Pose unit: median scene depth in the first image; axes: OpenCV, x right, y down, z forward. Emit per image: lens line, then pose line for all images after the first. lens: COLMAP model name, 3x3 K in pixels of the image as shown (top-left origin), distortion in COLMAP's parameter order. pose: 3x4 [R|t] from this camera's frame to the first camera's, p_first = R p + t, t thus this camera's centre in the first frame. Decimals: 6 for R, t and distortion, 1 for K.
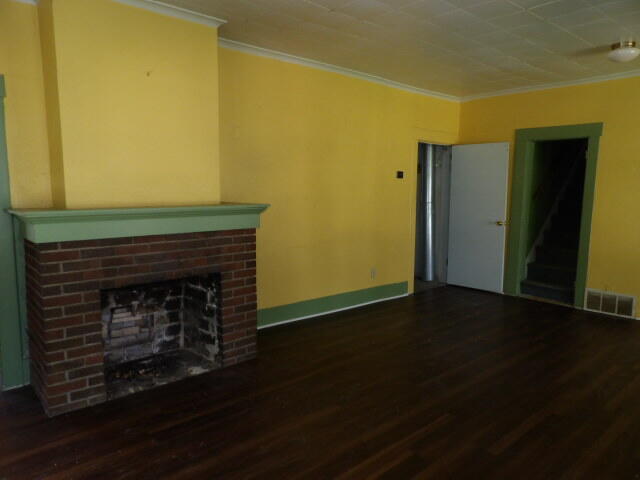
lens RADIAL K [[453.7, 0, 320.0], [0, 453.7, 240.0], [0, 0, 1]] dist [0.005948, 0.009560]
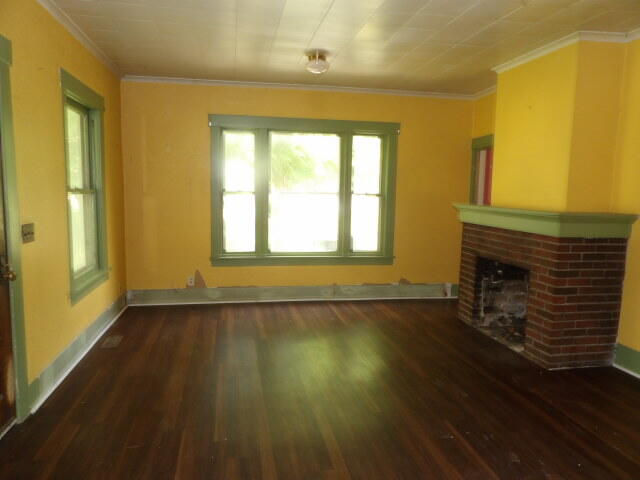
lens RADIAL K [[456.9, 0, 304.8], [0, 456.9, 240.0], [0, 0, 1]] dist [-0.001103, 0.005653]
pose [[-0.523124, 0.086886, -0.847816, 0.514753], [-0.122981, 0.976682, 0.175975, -0.066548], [0.843337, 0.196322, -0.500241, 0.548382]]
